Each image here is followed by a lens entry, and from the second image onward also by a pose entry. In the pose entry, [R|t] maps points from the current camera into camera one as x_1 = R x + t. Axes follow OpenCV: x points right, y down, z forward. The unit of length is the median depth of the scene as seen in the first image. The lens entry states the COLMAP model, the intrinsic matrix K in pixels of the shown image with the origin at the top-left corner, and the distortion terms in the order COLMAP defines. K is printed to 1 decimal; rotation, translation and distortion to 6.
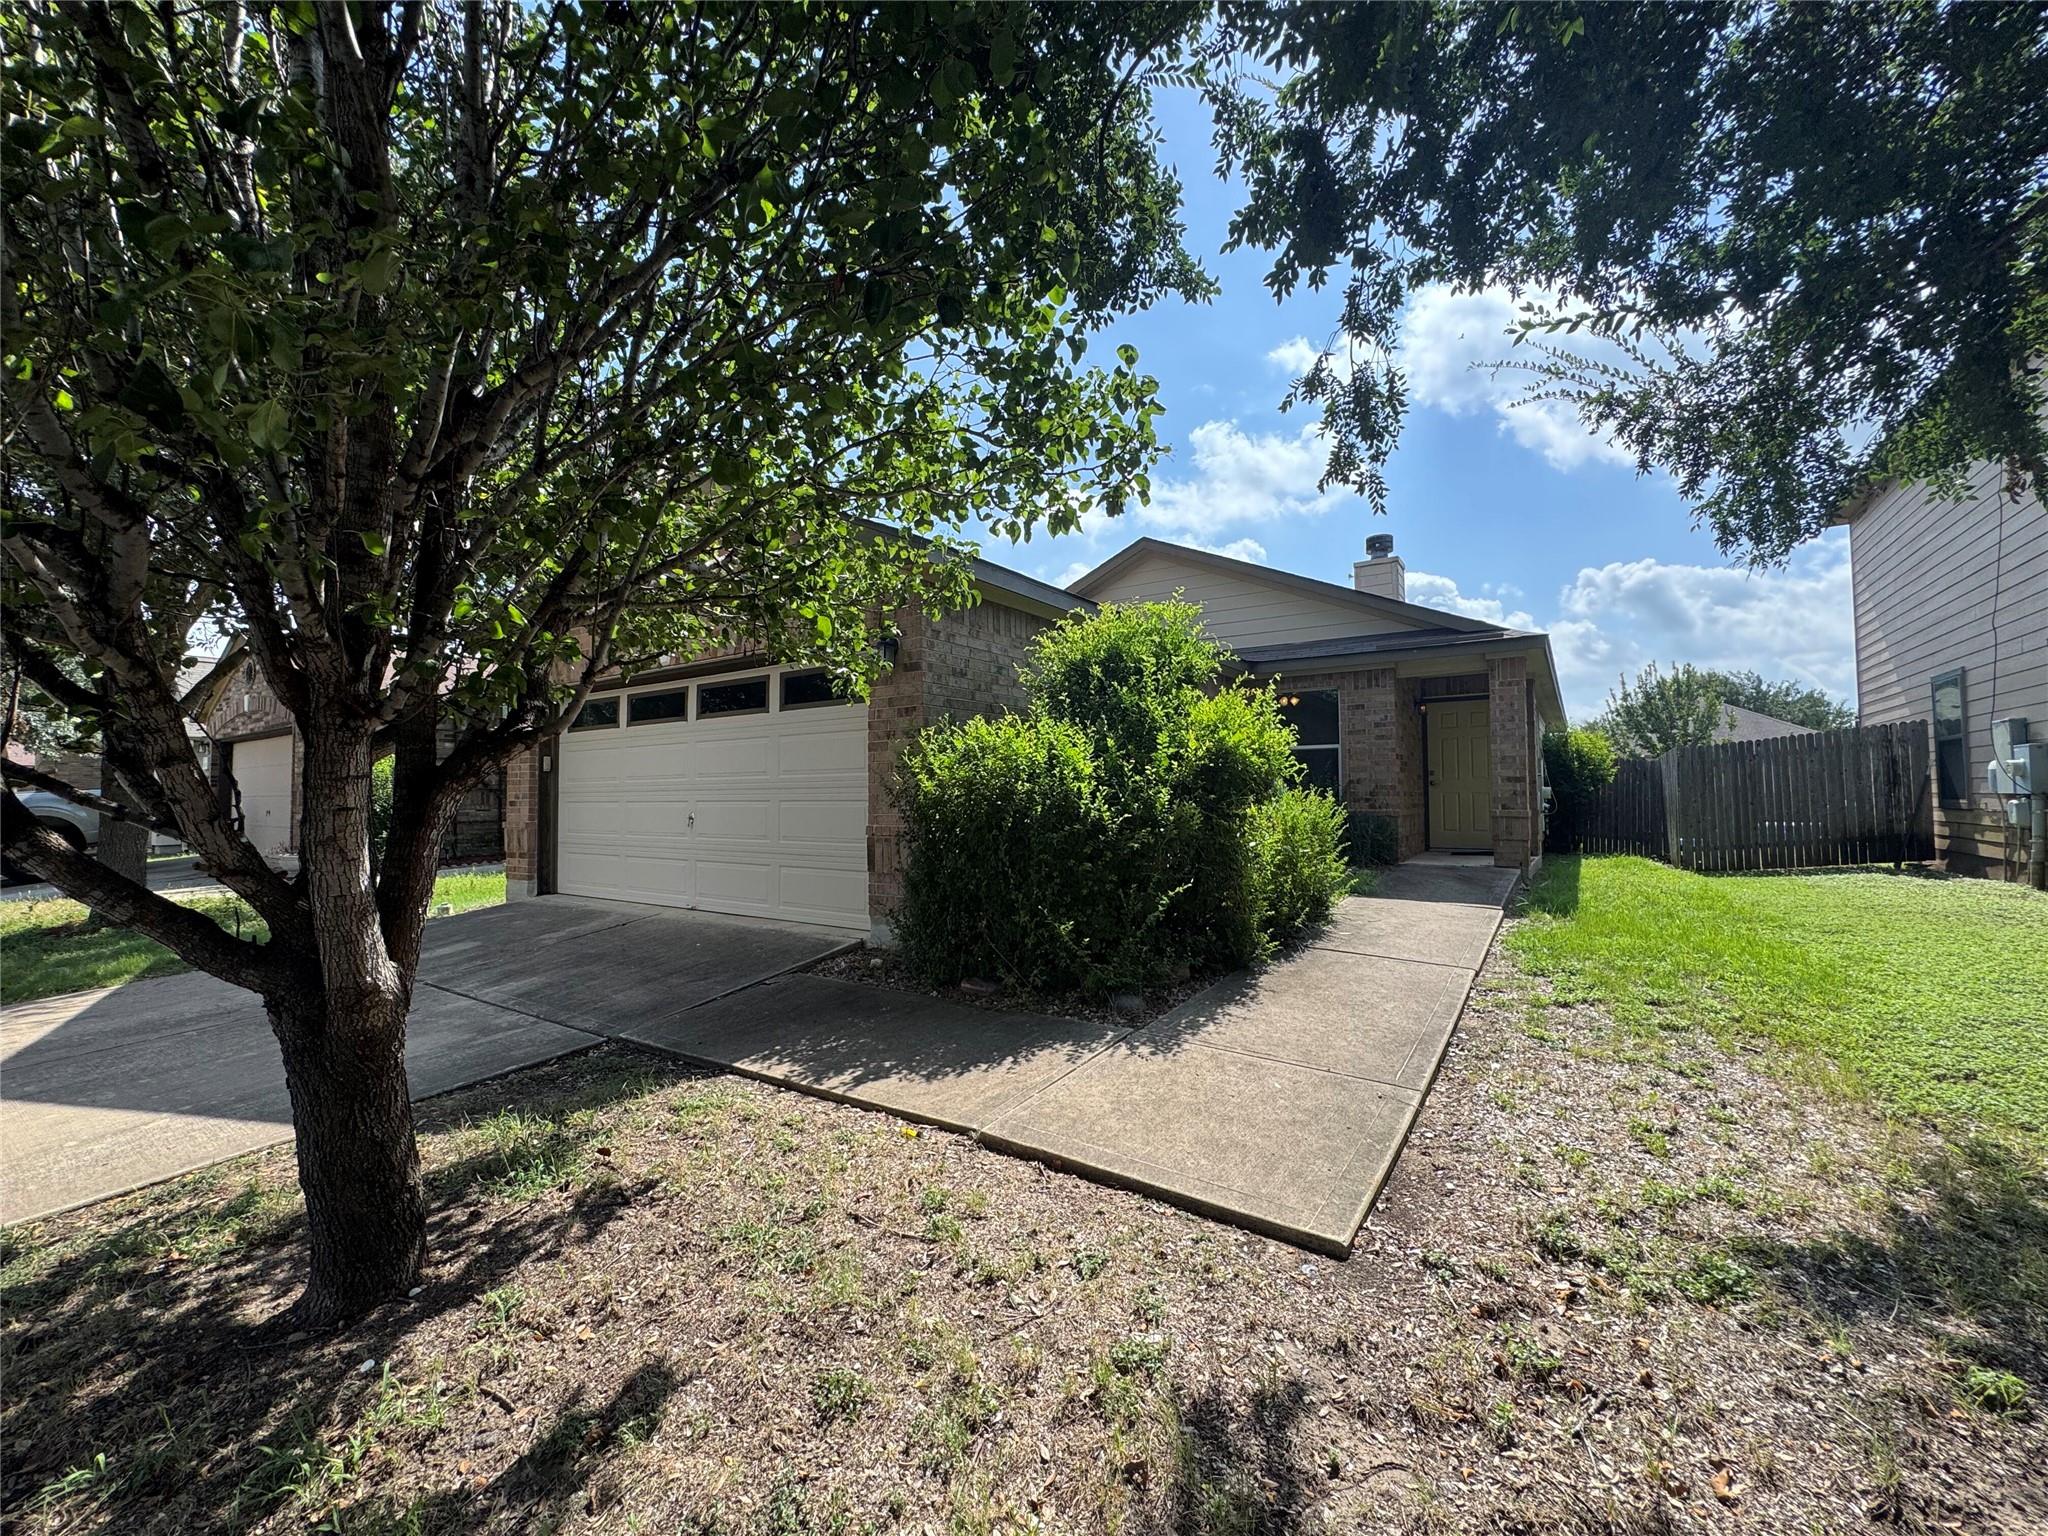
lens RADIAL K [[818.3, 0, 1021.8], [0, 818.3, 768.0], [0, 0, 1]] dist [-0.003181, -0.000277]
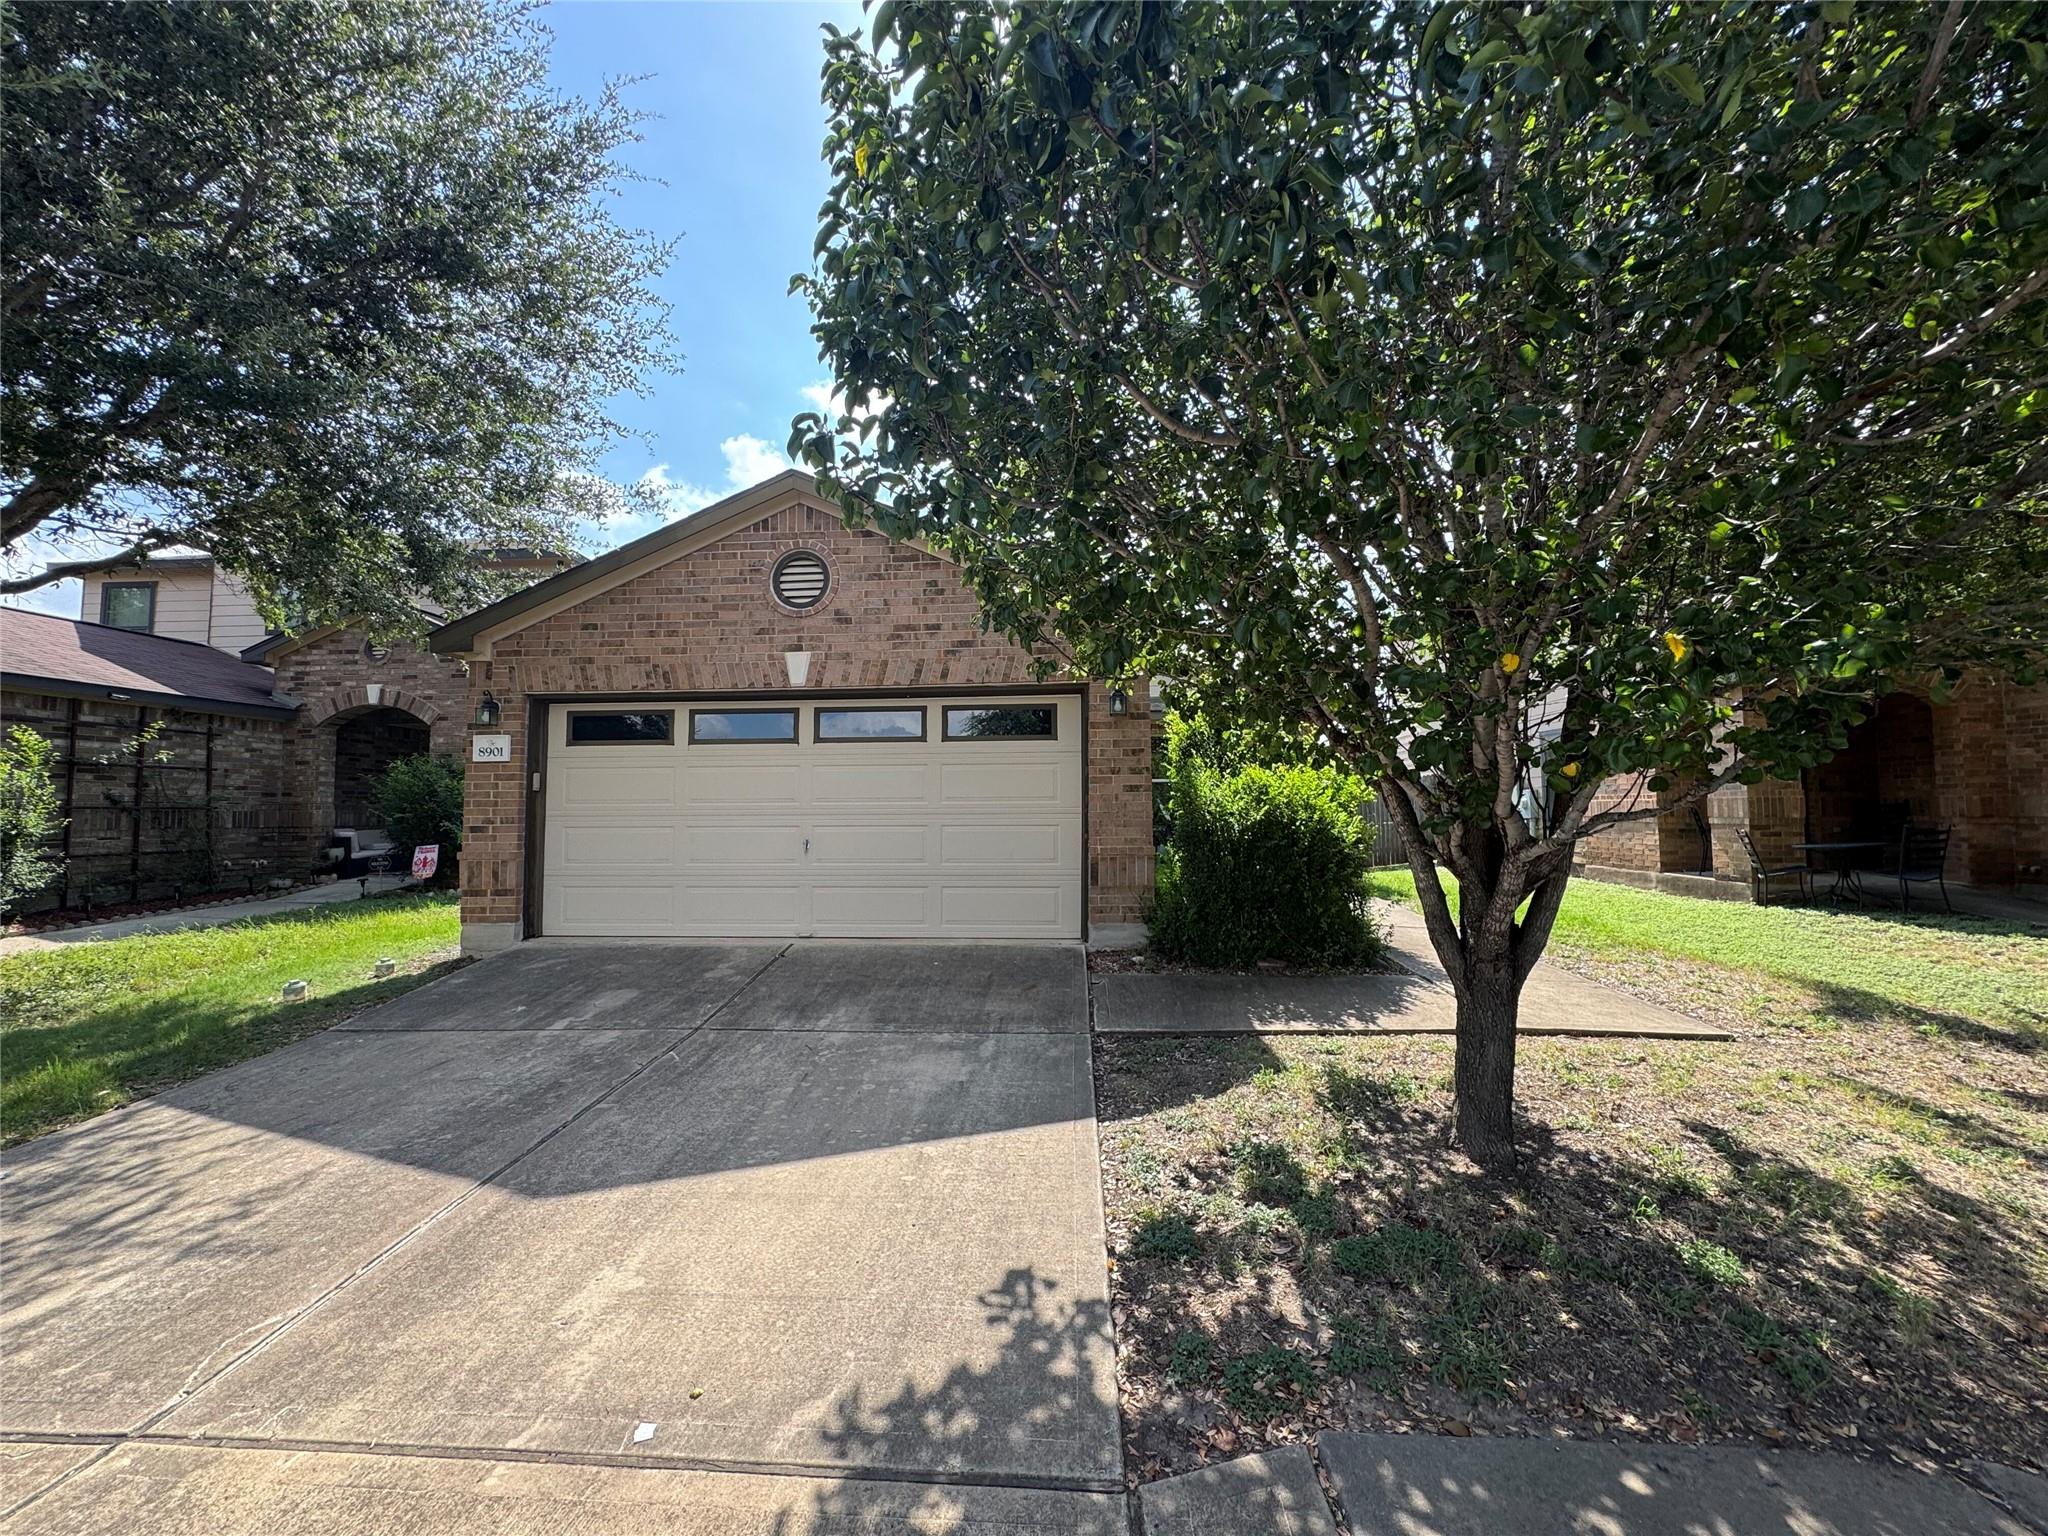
lens RADIAL K [[818.3, 0, 1021.8], [0, 818.3, 768.0], [0, 0, 1]] dist [-0.003181, -0.000277]
pose [[0.856526, 0.032628, 0.515072, -0.772385], [-0.020743, 0.999370, -0.028812, -0.007468], [-0.515688, 0.013994, 0.856662, 0.032017]]
